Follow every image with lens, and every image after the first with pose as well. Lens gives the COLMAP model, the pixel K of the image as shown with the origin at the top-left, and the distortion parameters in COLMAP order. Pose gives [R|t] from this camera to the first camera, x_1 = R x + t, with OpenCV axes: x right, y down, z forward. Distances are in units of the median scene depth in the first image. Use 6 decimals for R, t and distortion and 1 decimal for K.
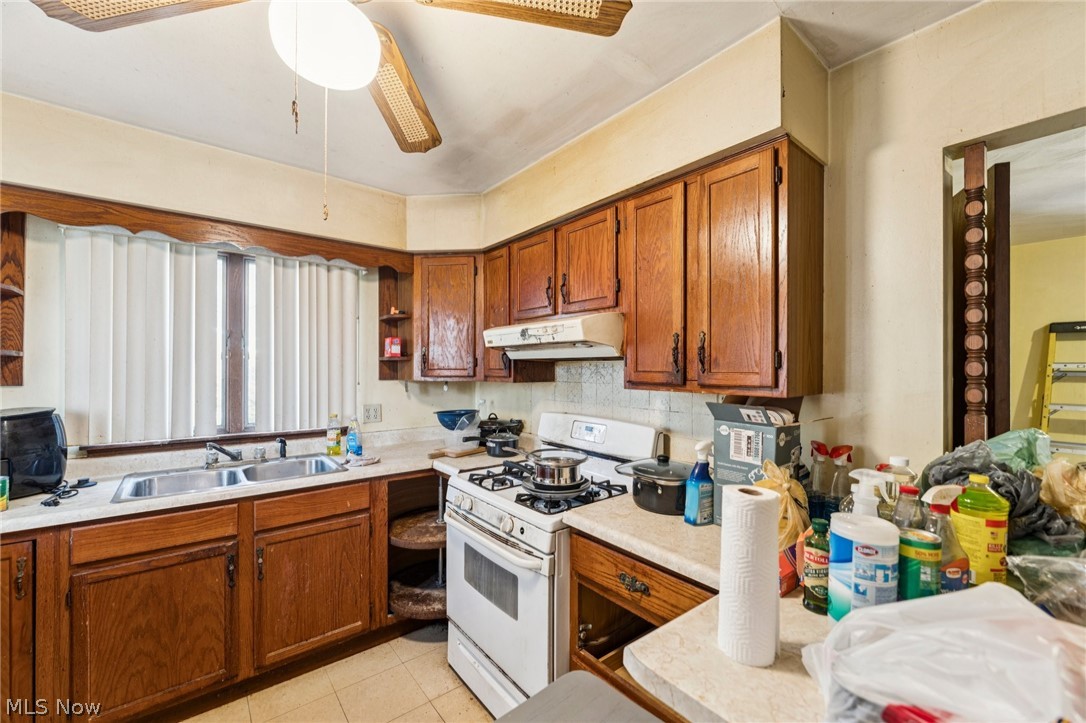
lens RADIAL K [[435.7, 0, 543.1], [0, 435.7, 366.6], [0, 0, 1]] dist [-0.003263, -0.000048]
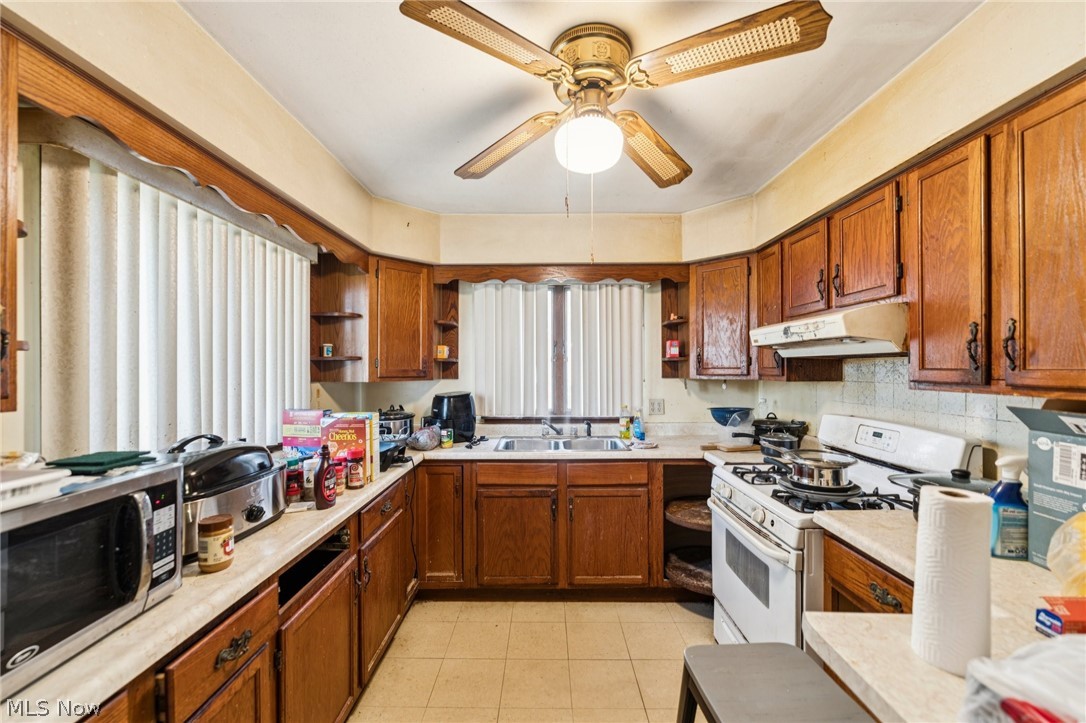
lens RADIAL K [[435.7, 0, 544.0], [0, 435.7, 367.0], [0, 0, 1]] dist [-0.003263, -0.000048]
pose [[0.773485, -0.007136, -0.633775, 0.167712], [0.007829, 0.999968, -0.001704, 0.002425], [0.633767, -0.003643, 0.773516, -0.127615]]
